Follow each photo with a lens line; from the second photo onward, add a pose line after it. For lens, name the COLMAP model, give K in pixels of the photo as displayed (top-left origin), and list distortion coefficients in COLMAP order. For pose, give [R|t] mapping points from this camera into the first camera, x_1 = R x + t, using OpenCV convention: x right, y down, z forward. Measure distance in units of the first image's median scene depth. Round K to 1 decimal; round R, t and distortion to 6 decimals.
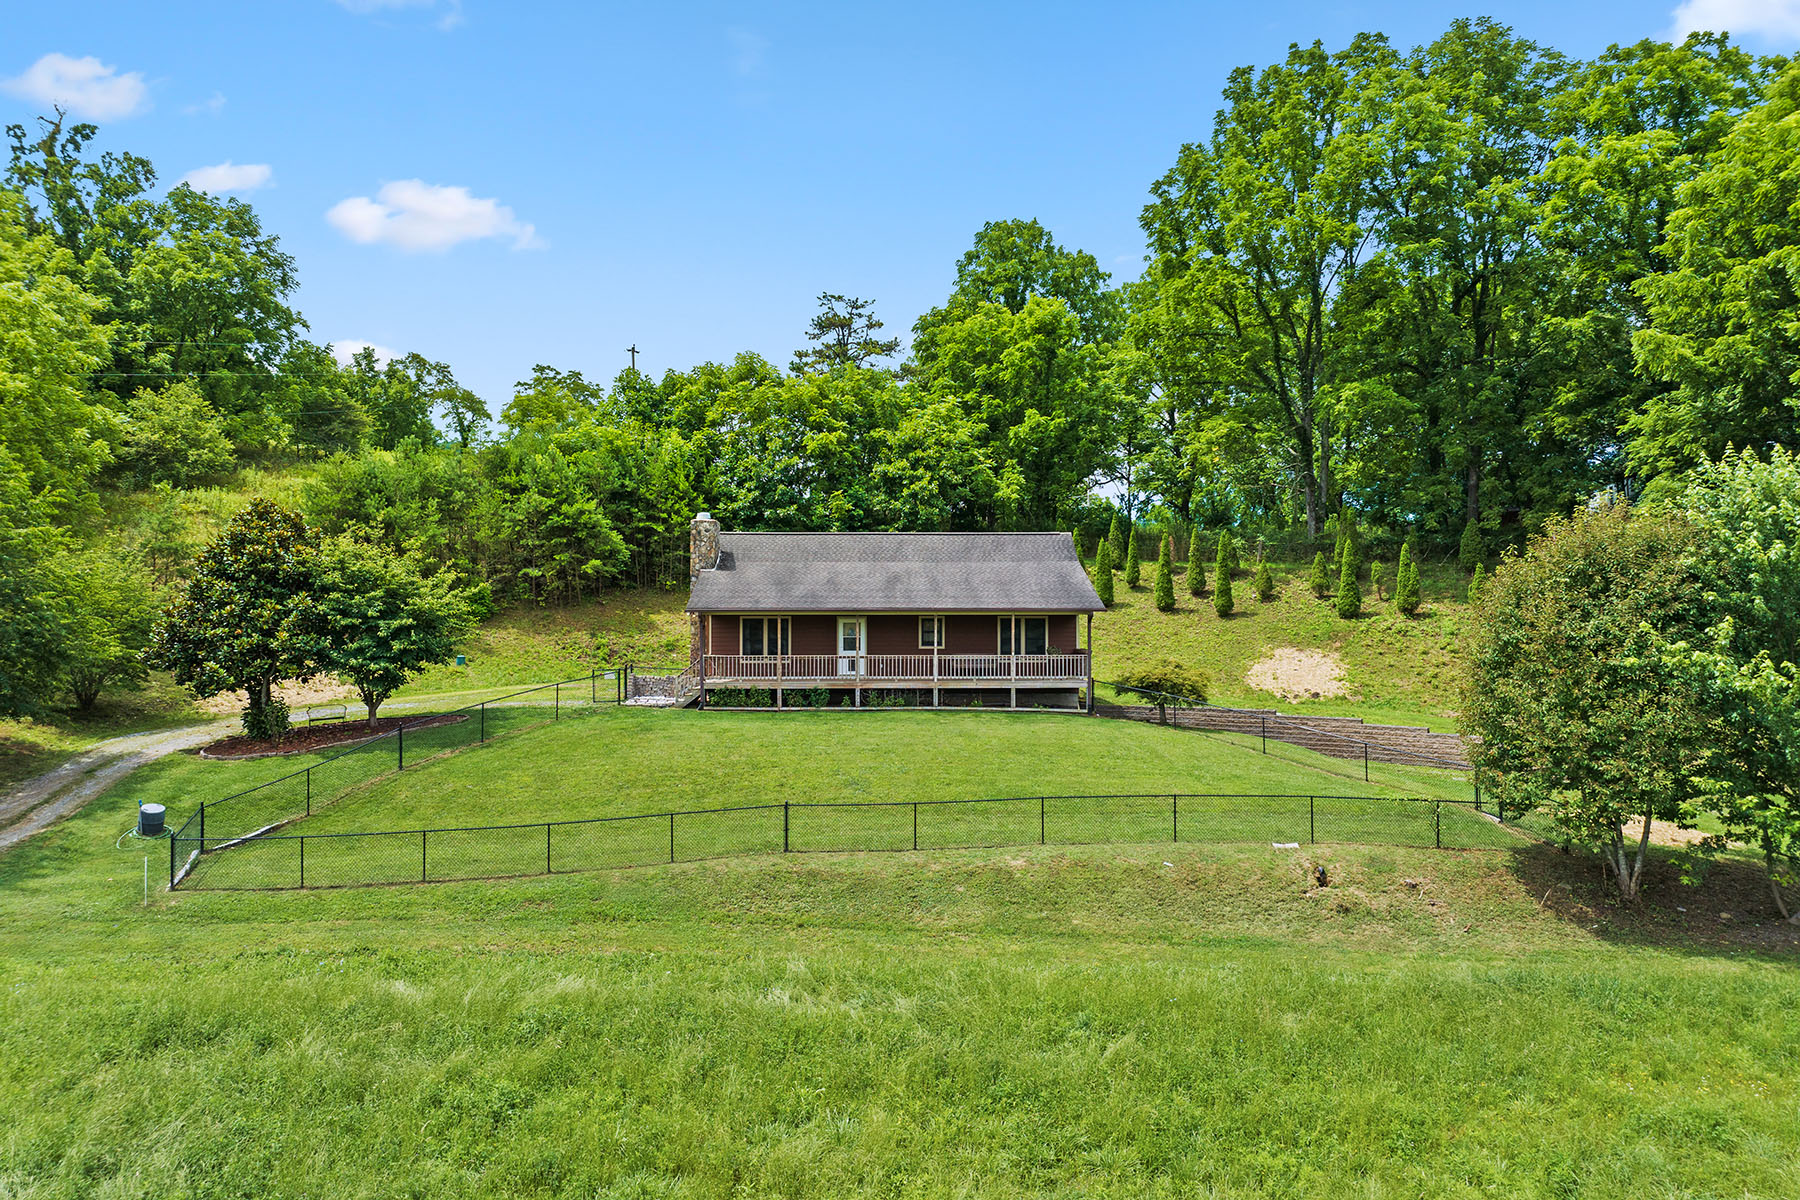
lens RADIAL K [[1267.6, 0, 900.0], [0, 1267.6, 600.0], [0, 0, 1]] dist [-0.032885, -0.000925]
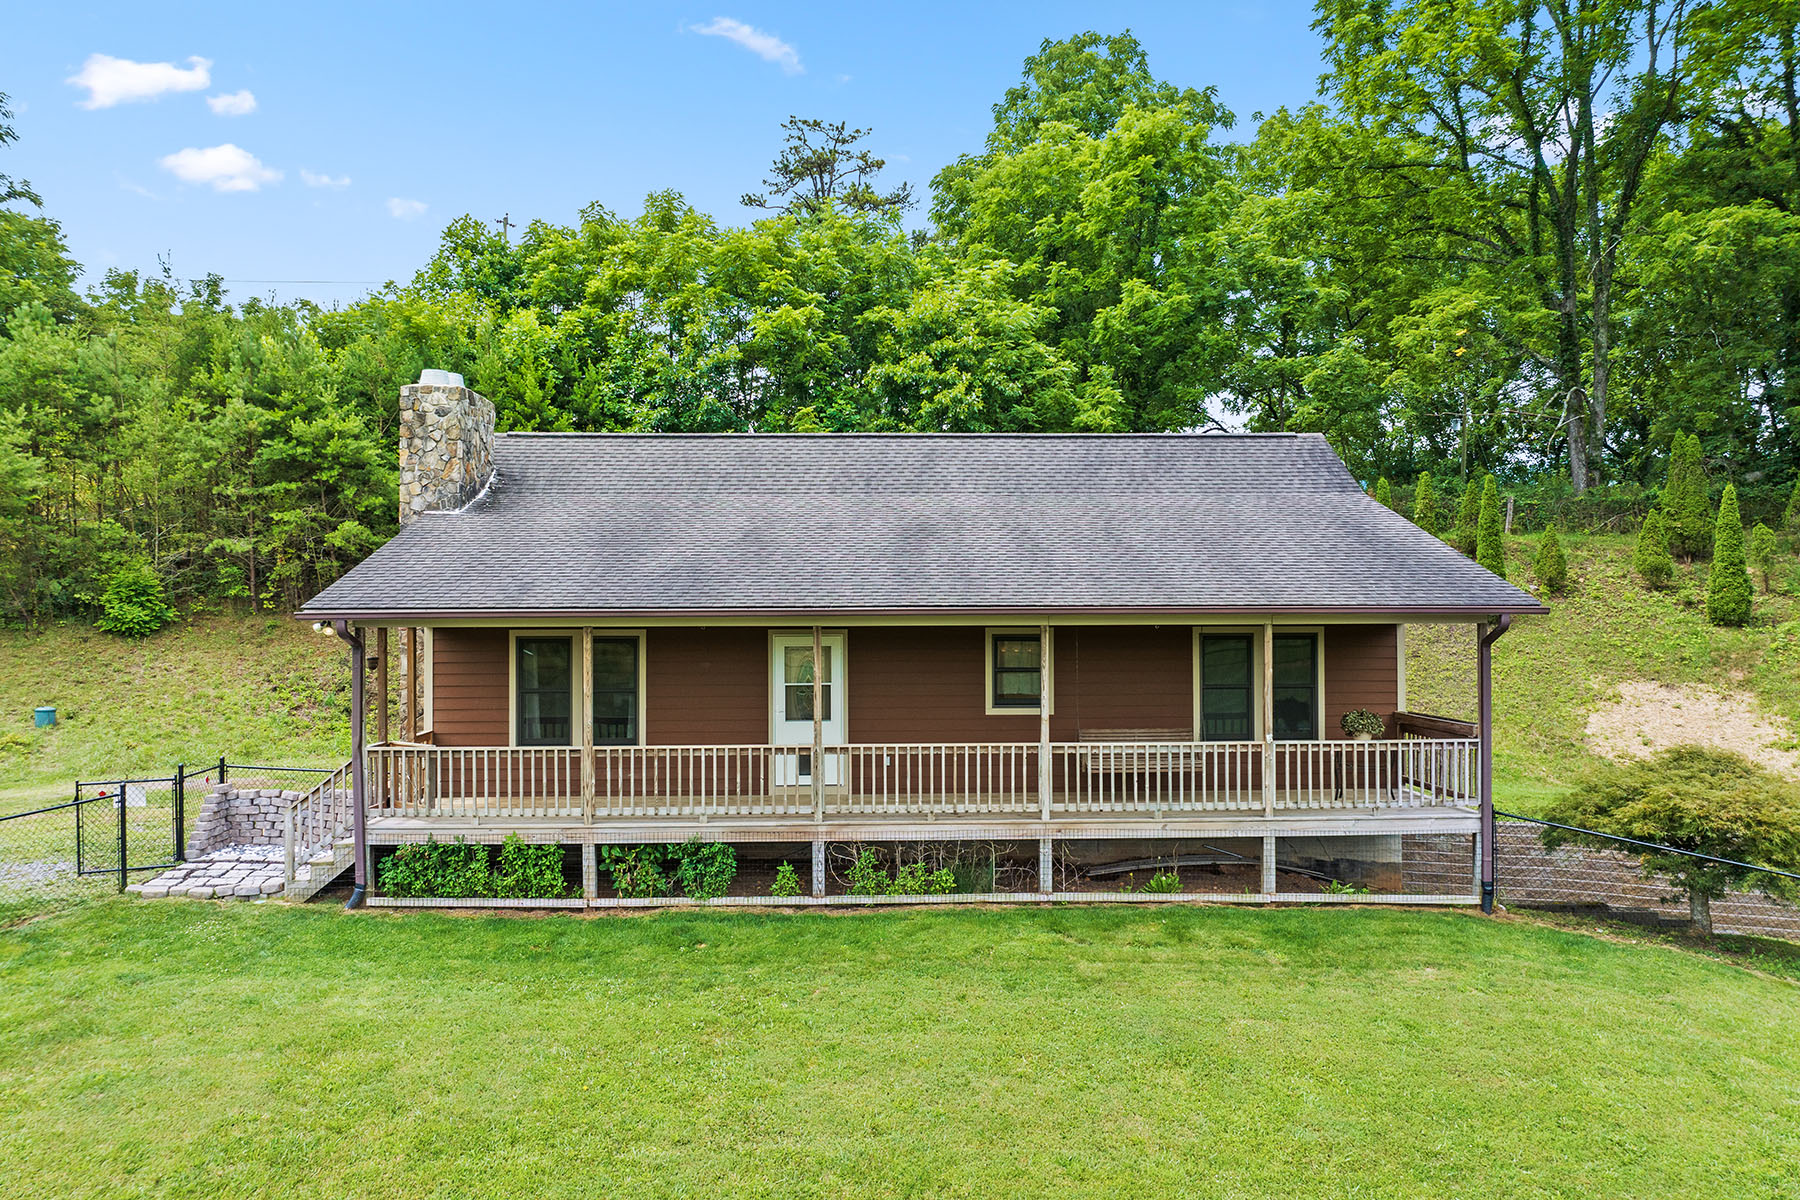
lens RADIAL K [[1288.2, 0, 900.0], [0, 1288.2, 600.0], [0, 0, 1]] dist [-0.030938, 0.002217]
pose [[0.999996, -0.002895, -0.000474, -0.007061], [0.002893, 0.999985, -0.004550, 0.004036], [0.000487, 0.004549, 0.999990, 0.418290]]
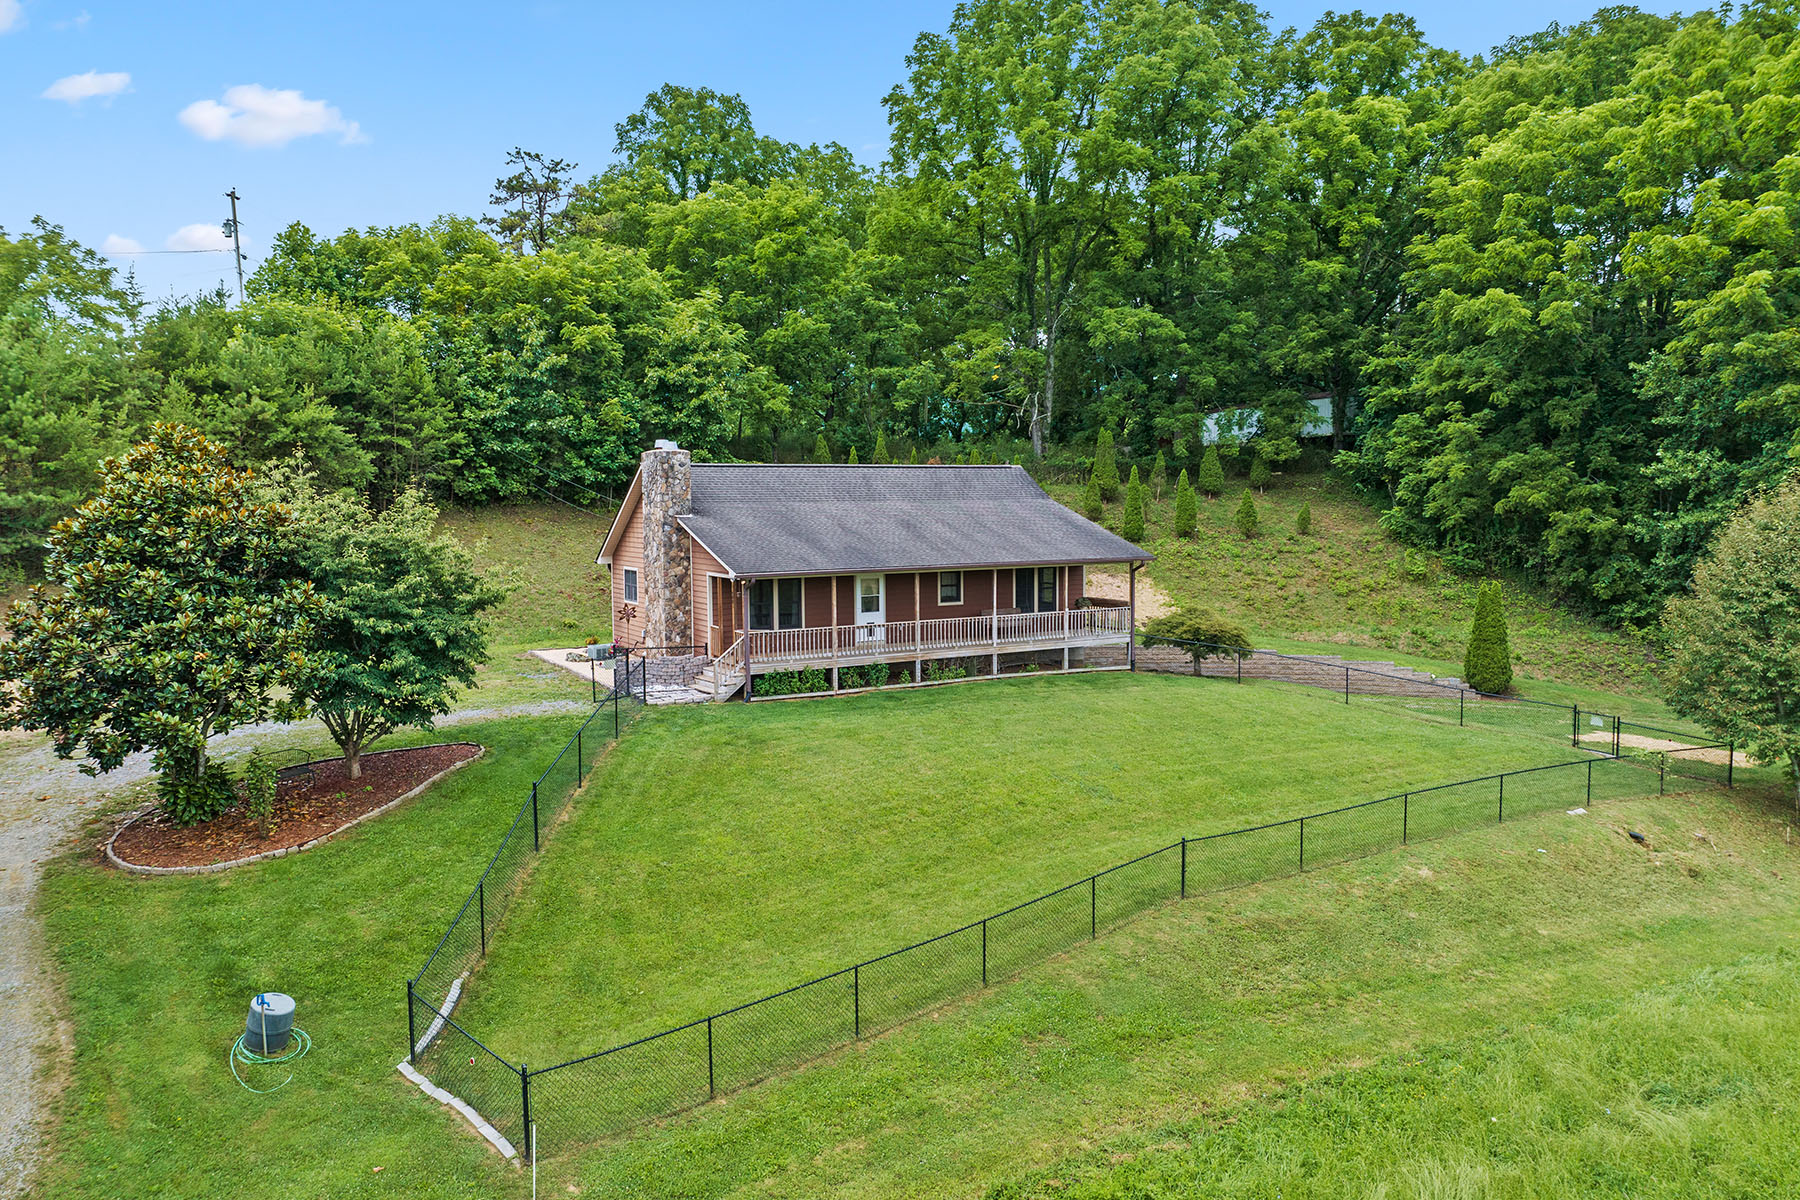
lens RADIAL K [[1267.6, 0, 900.0], [0, 1267.6, 600.0], [0, 0, 1]] dist [-0.032885, -0.000925]
pose [[0.879584, -0.044426, 0.473664, -0.281394], [0.002079, 0.995980, 0.089554, -0.028931], [-0.475739, -0.077786, 0.876140, 0.175731]]
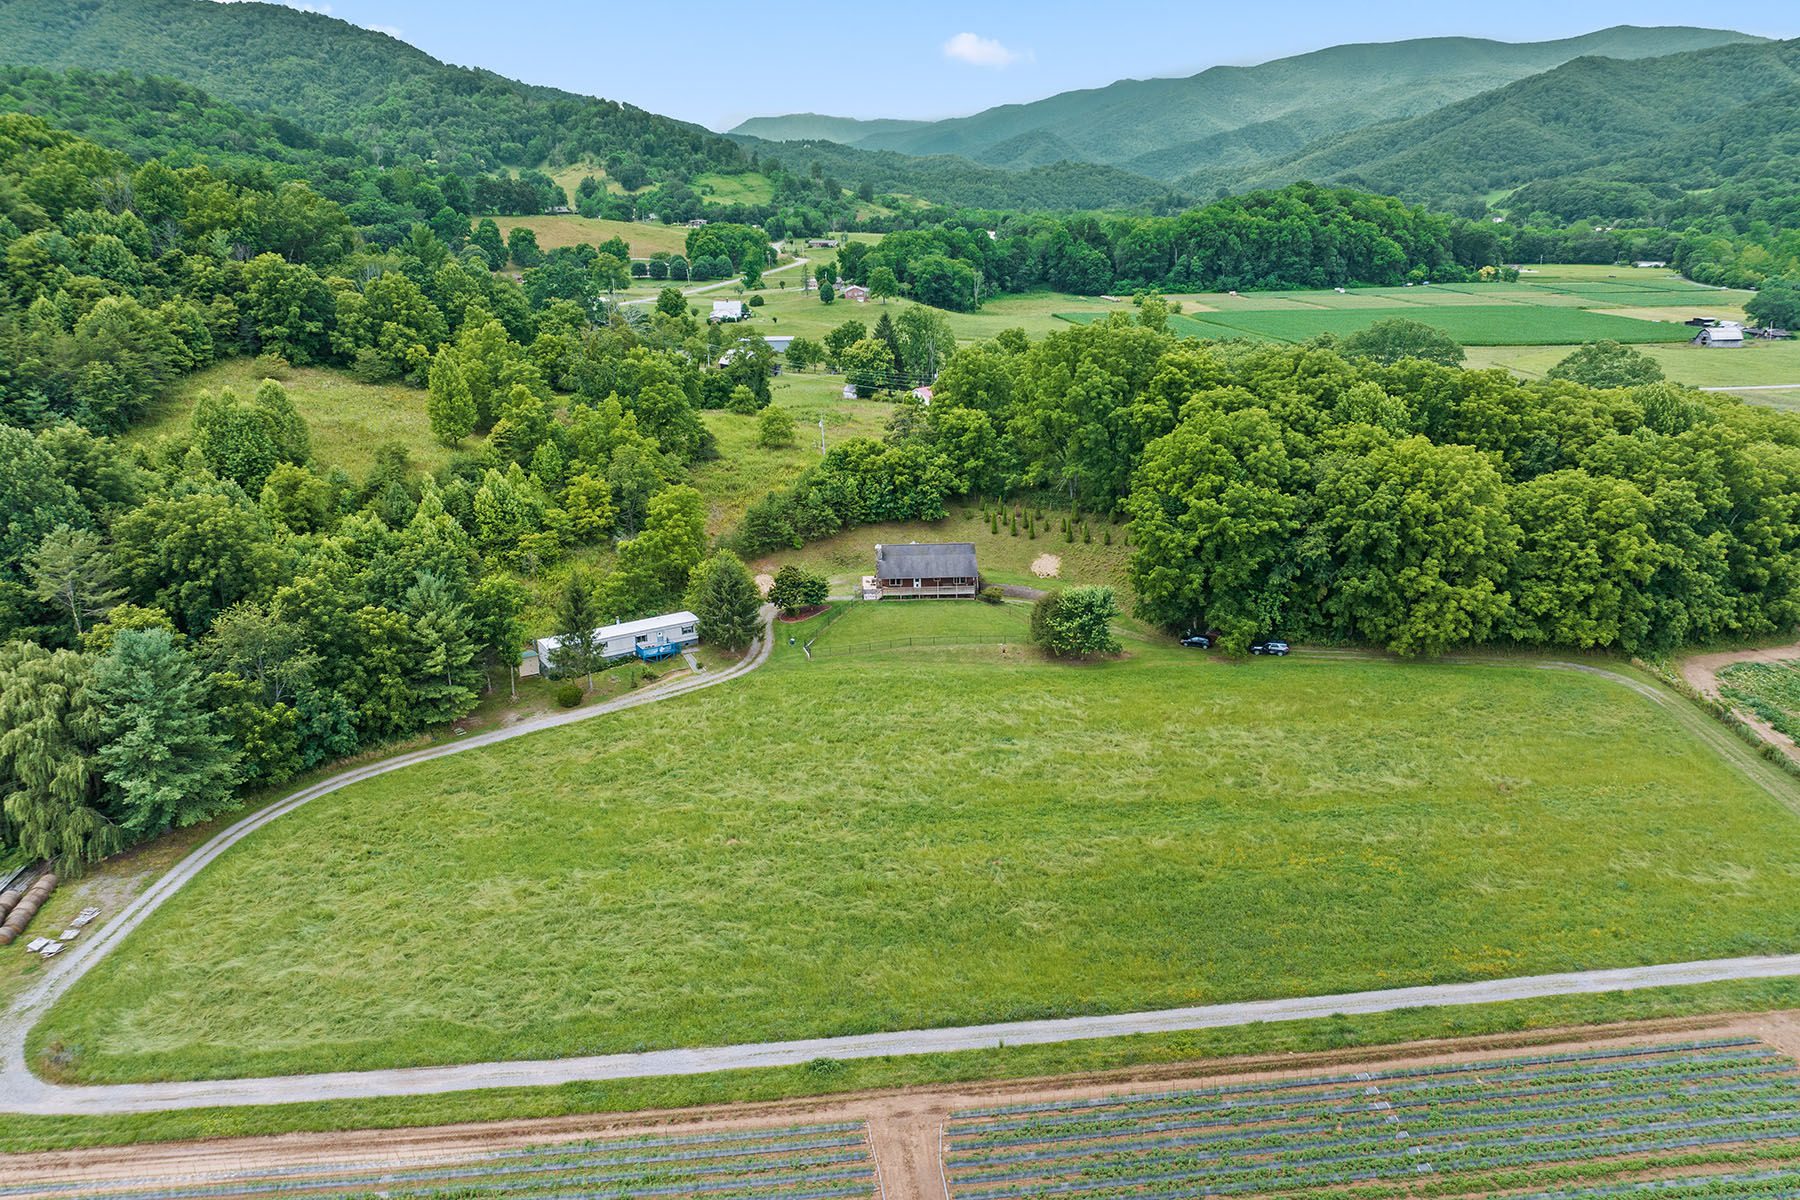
lens RADIAL K [[1288.2, 0, 900.0], [0, 1288.2, 600.0], [0, 0, 1]] dist [-0.030938, 0.002217]
pose [[0.999986, 0.000868, -0.005184, -0.046892], [0.000829, 0.947900, 0.318568, -0.827643], [0.005191, -0.318568, 0.947886, -1.985918]]
